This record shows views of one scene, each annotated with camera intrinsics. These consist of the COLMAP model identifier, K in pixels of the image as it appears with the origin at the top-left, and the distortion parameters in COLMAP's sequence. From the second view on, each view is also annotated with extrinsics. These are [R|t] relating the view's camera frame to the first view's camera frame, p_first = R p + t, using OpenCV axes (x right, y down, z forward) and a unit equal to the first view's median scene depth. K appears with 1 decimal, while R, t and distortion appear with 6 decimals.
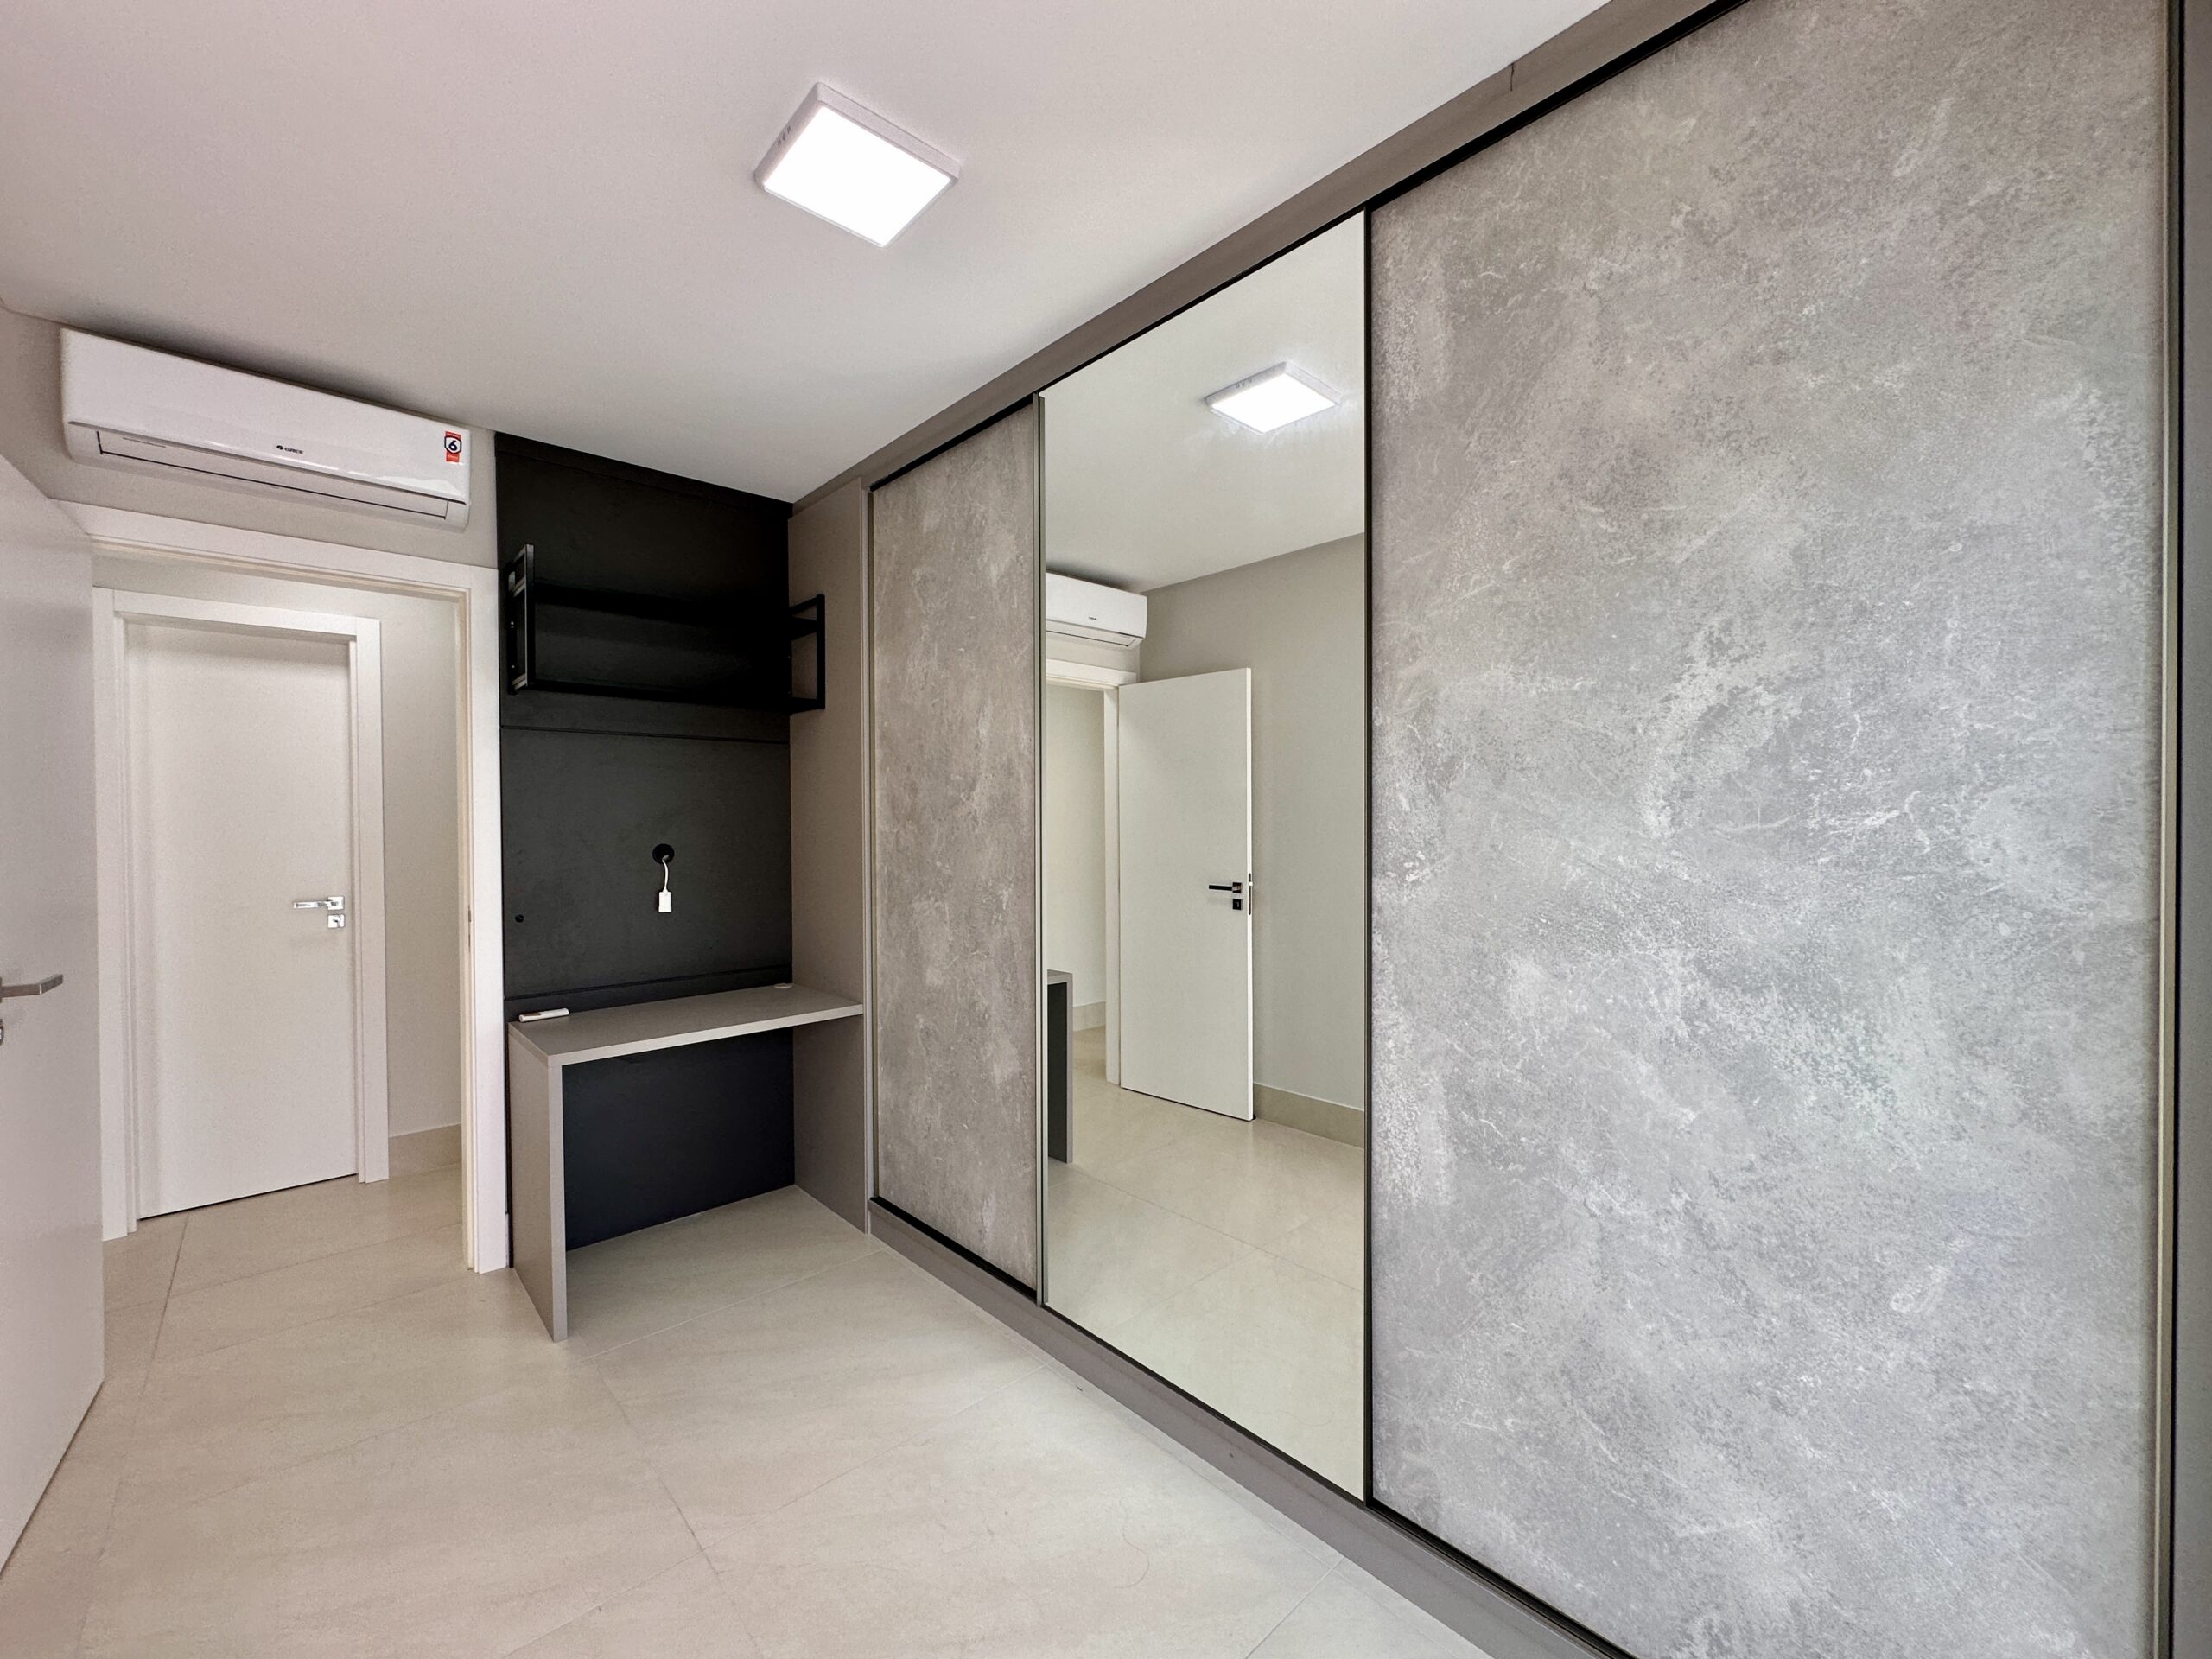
lens RADIAL K [[883.3, 0, 1104.8], [0, 883.3, 831.7], [0, 0, 1]] dist [-0.000806, -0.000665]
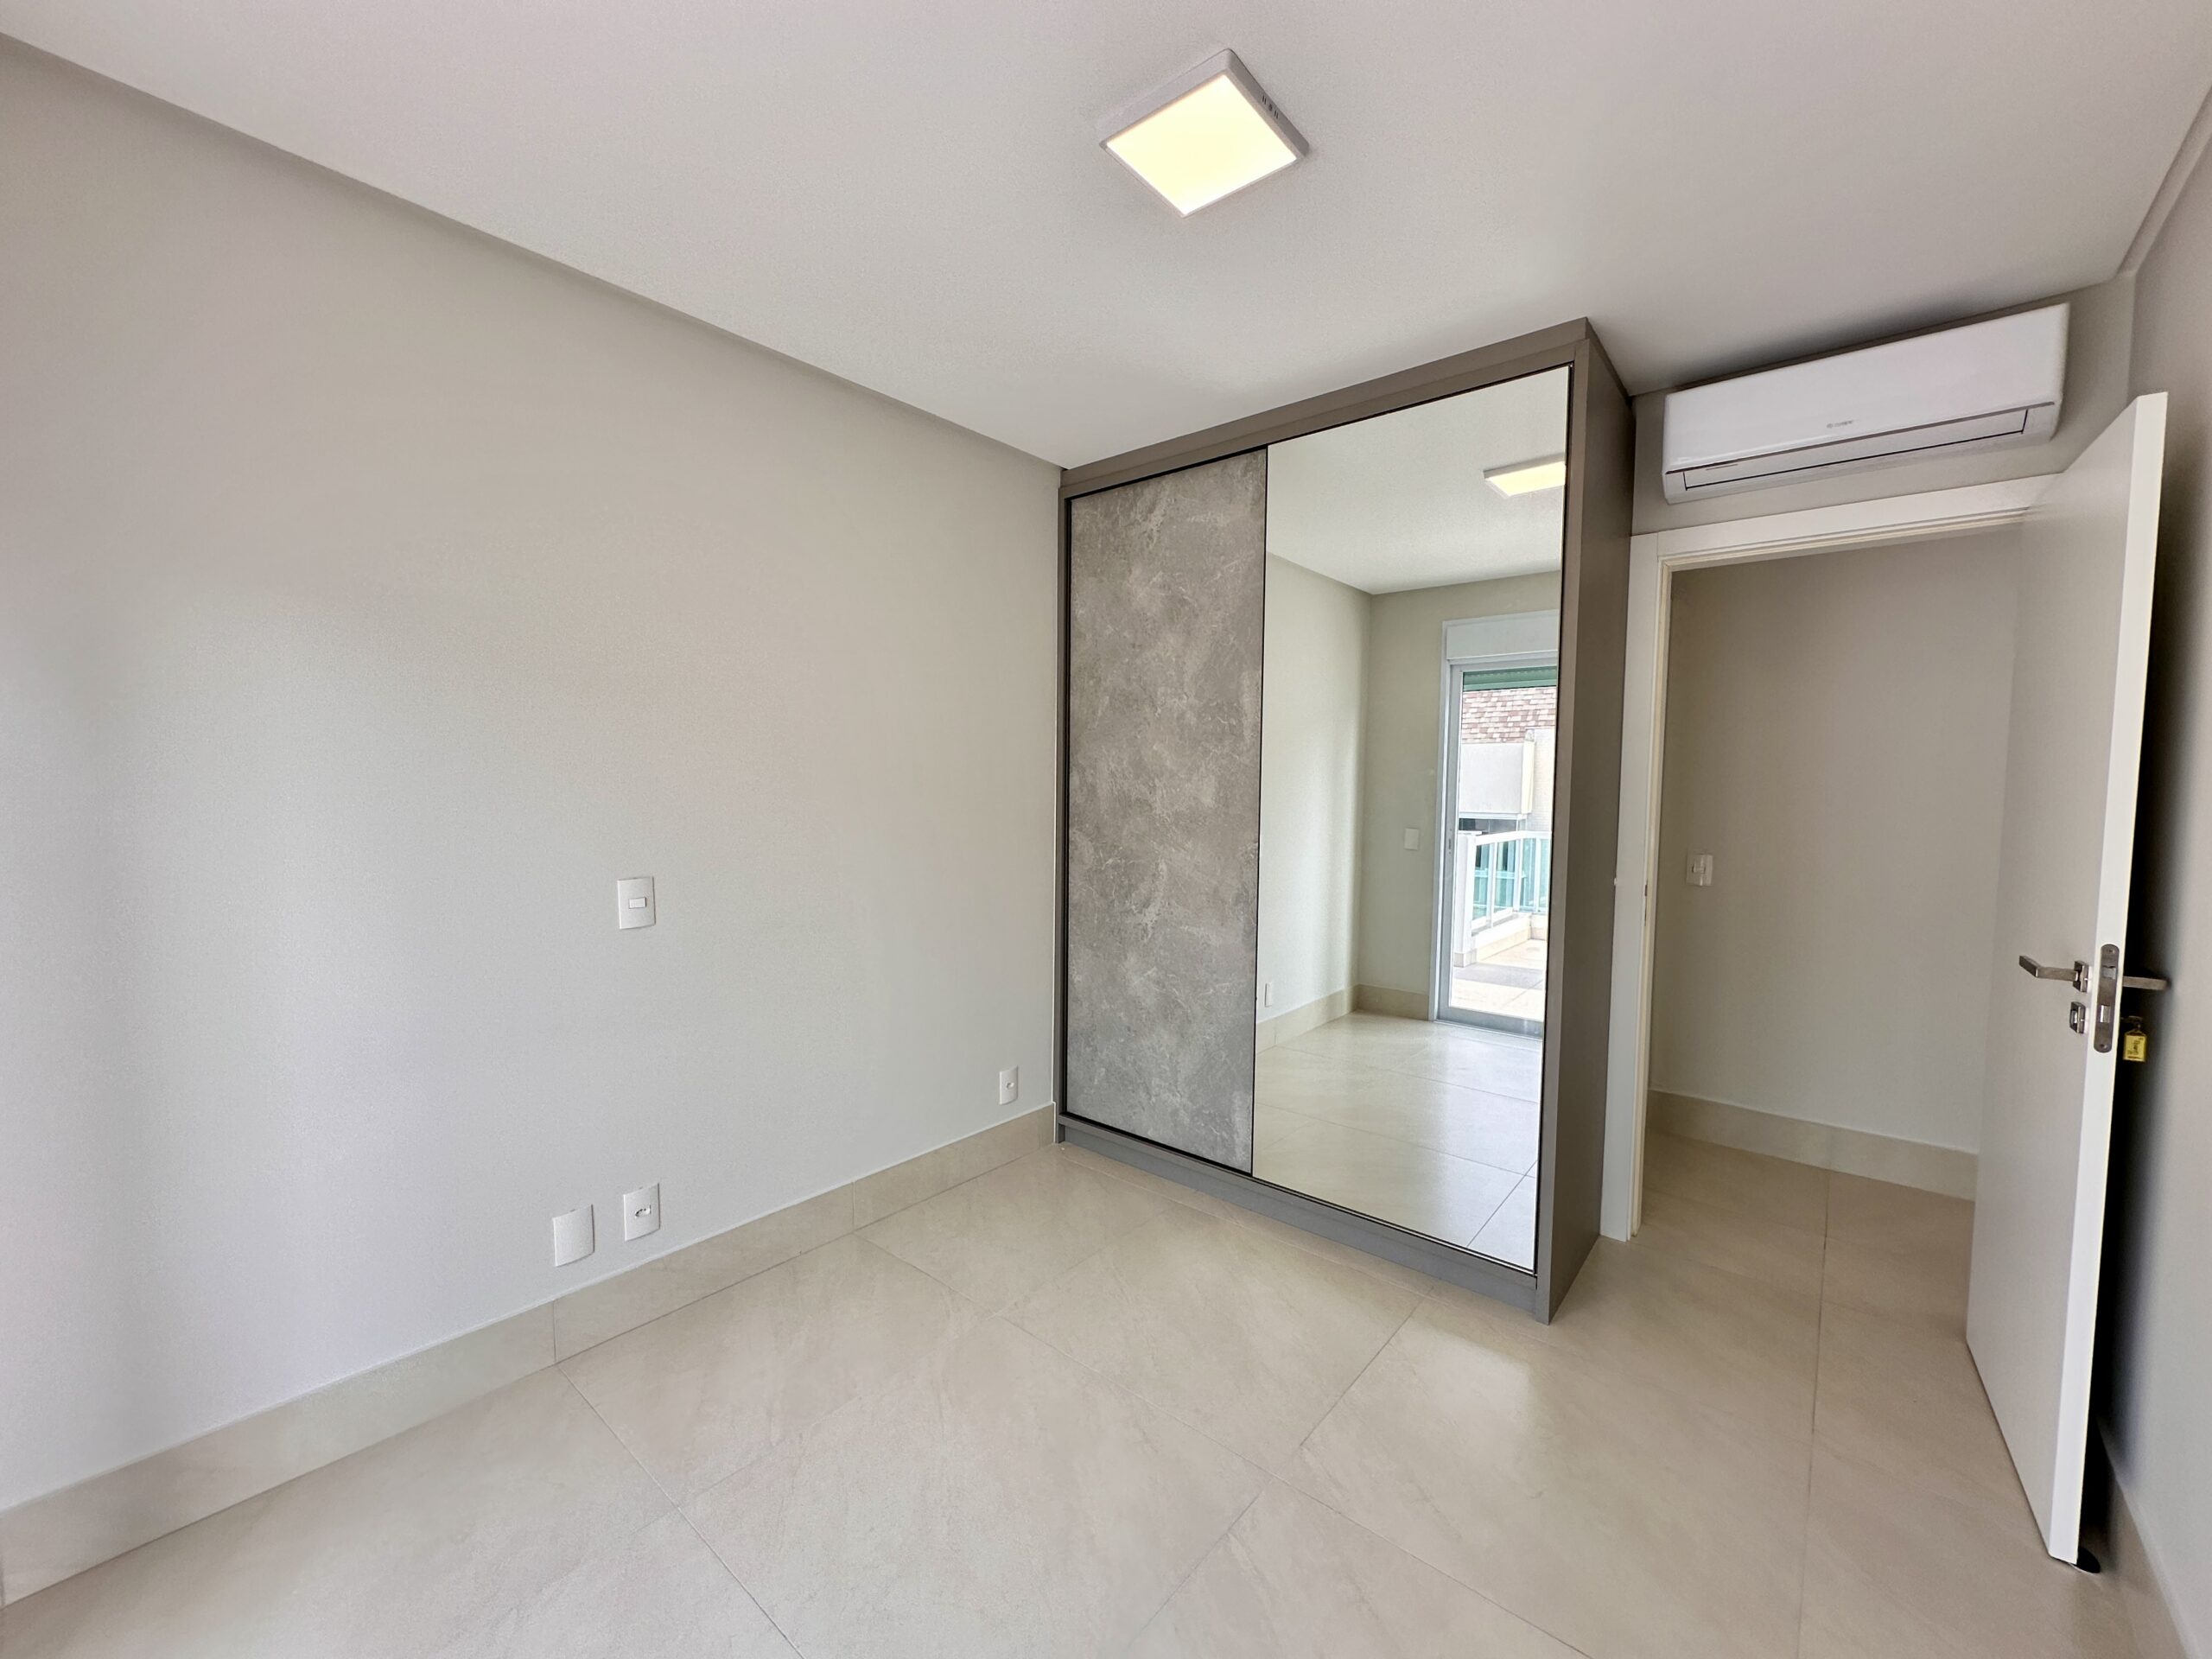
lens RADIAL K [[883.3, 0, 1103.5], [0, 883.3, 833.1], [0, 0, 1]] dist [-0.000806, -0.000665]
pose [[-0.052702, -0.068469, 0.996260, -1.900384], [0.000539, -0.997649, -0.068536, 0.259980], [0.998610, -0.003075, 0.052615, 0.749334]]
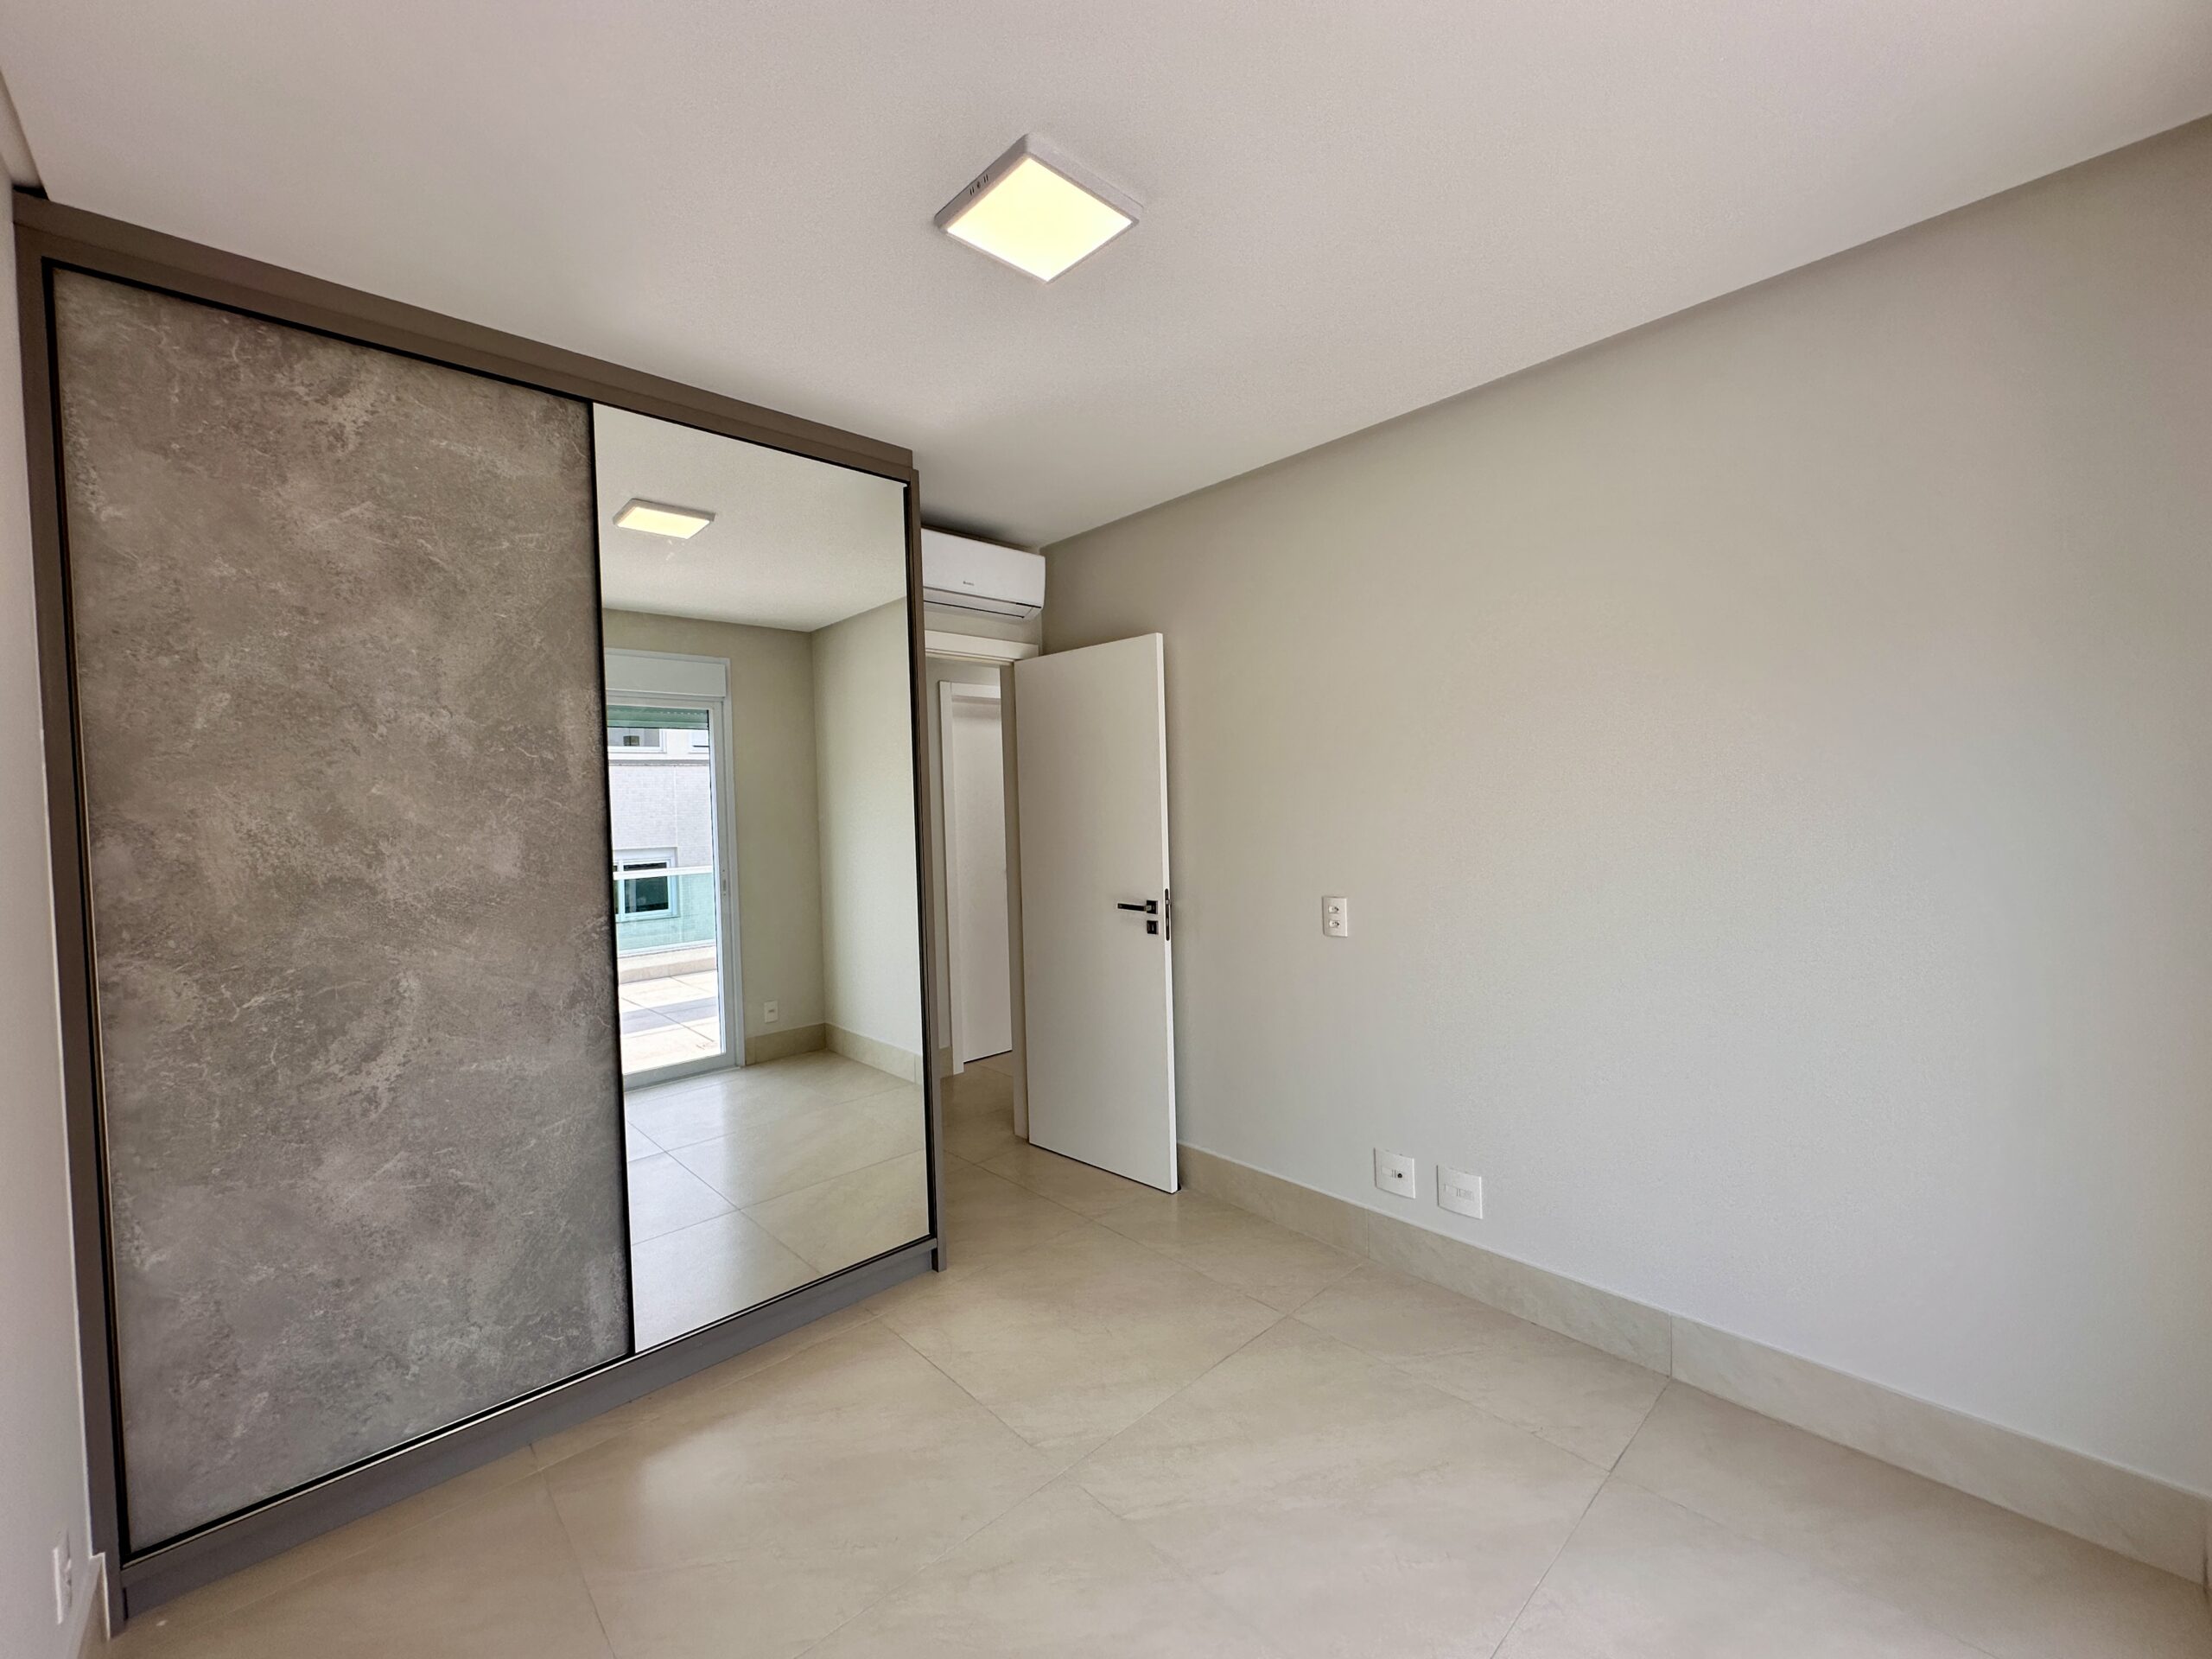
lens RADIAL K [[883.3, 0, 1103.9], [0, 883.3, 832.5], [0, 0, 1]] dist [-0.000806, -0.000665]
pose [[-0.997625, 0.015714, 0.067057, -0.698667], [-0.018532, -0.998962, -0.041607, 0.299504], [0.066334, -0.042750, 0.996881, -0.434103]]
